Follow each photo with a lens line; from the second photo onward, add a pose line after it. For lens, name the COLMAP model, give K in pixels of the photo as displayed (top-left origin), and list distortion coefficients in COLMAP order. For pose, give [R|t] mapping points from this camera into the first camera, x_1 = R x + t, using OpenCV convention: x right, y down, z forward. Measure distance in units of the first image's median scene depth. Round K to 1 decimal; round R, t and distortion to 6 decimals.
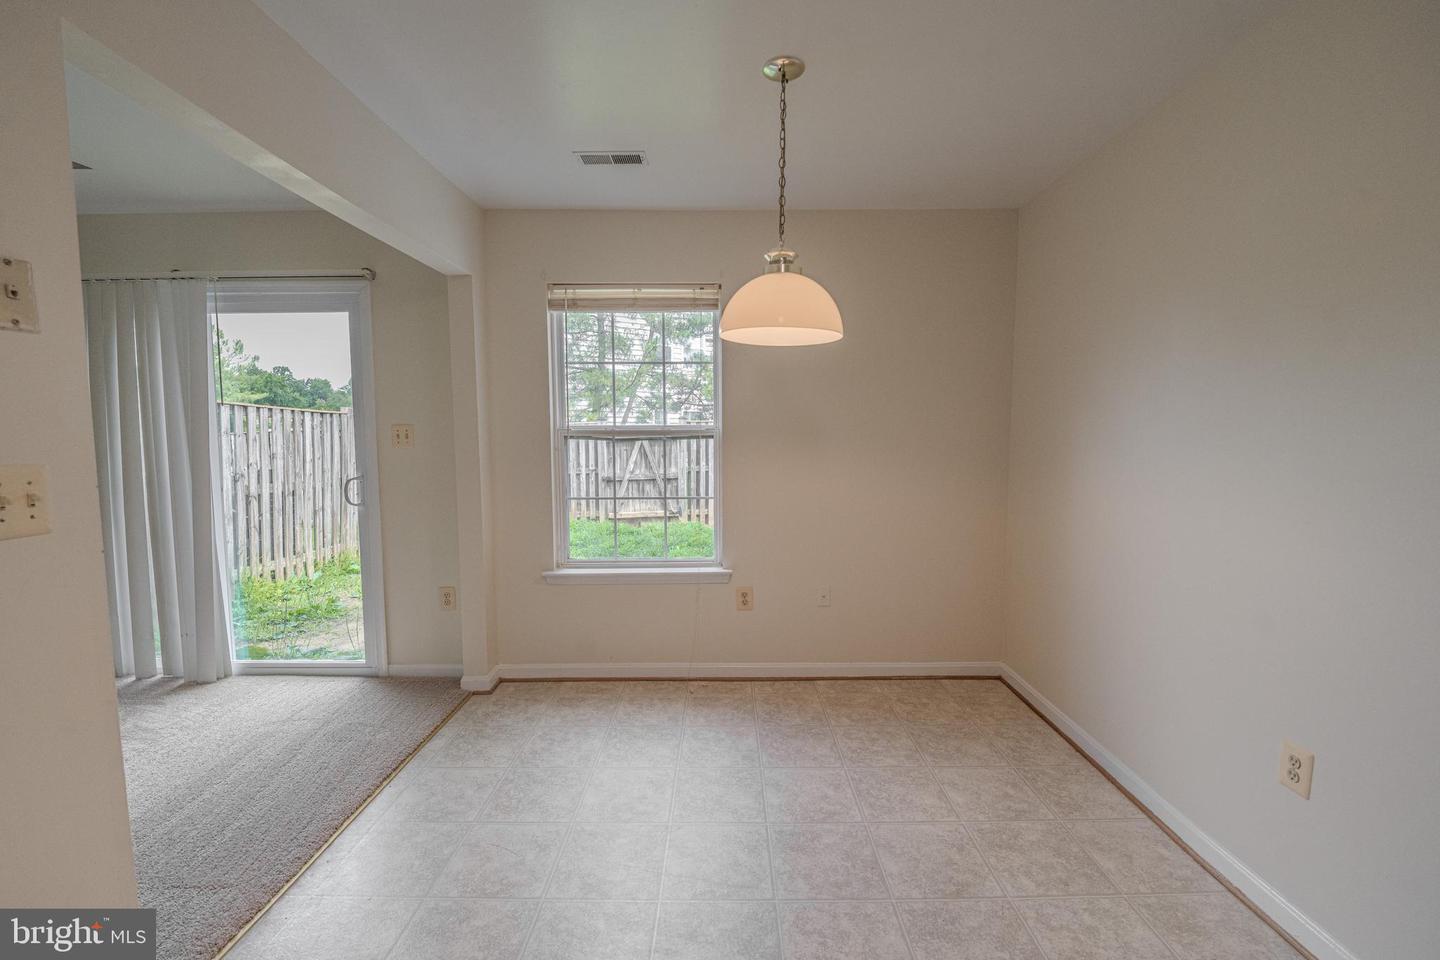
lens RADIAL K [[603.0, 0, 715.1], [0, 603.0, 479.7], [0, 0, 1]] dist [0.034381, -0.033093]
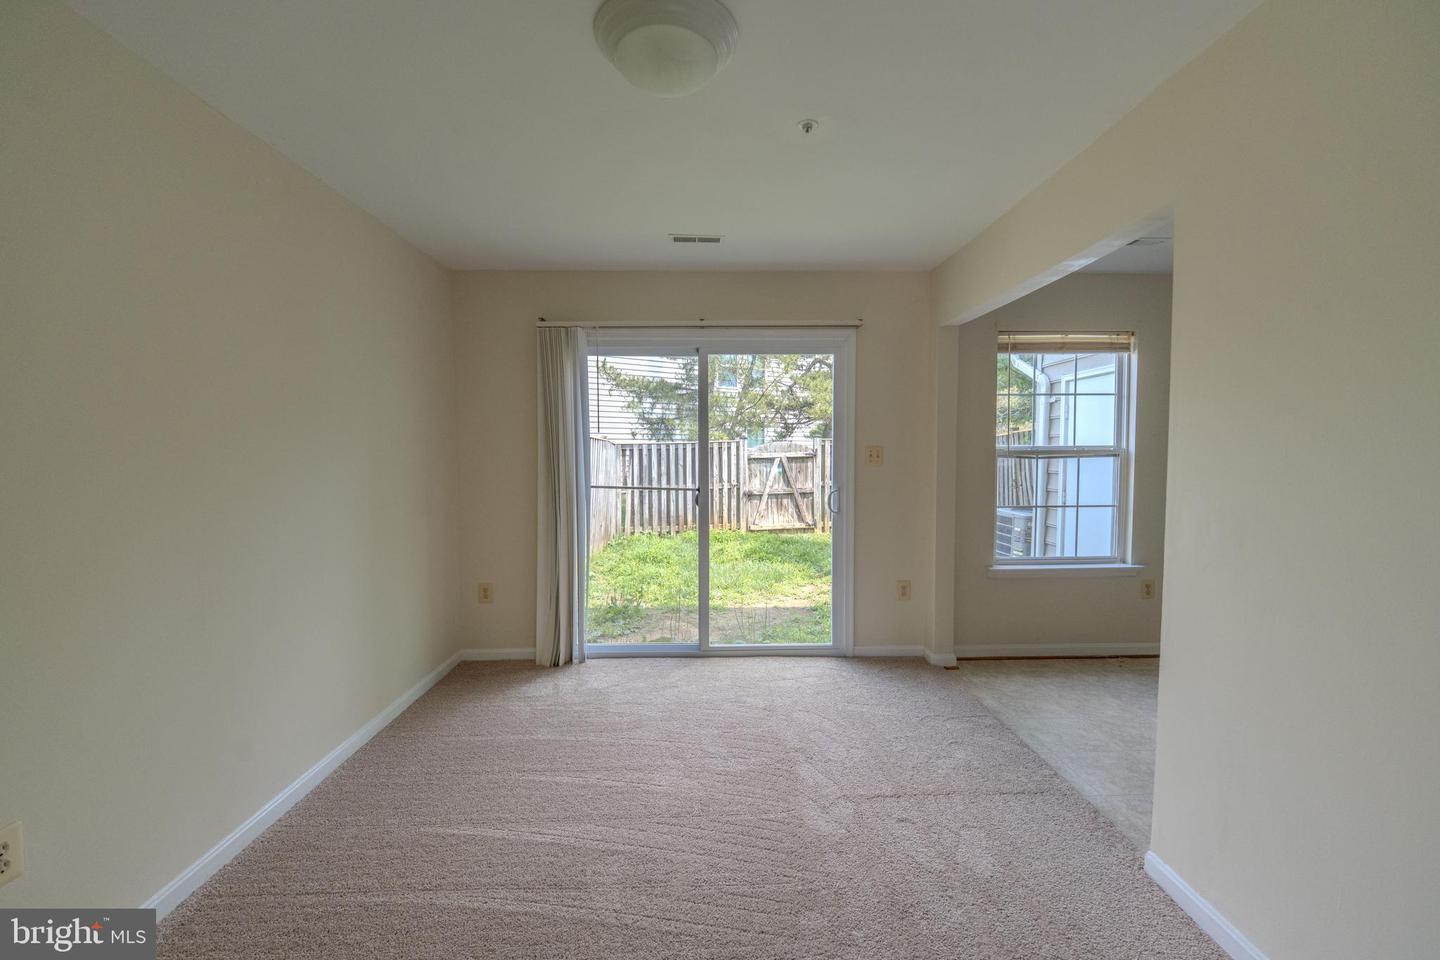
lens RADIAL K [[603.0, 0, 715.1], [0, 603.0, 479.7], [0, 0, 1]] dist [0.034381, -0.033093]
pose [[0.999544, -0.002745, 0.030071, -0.846935], [0.003526, 0.999658, -0.025931, 0.006202], [-0.029990, 0.026025, 0.999211, -0.191971]]
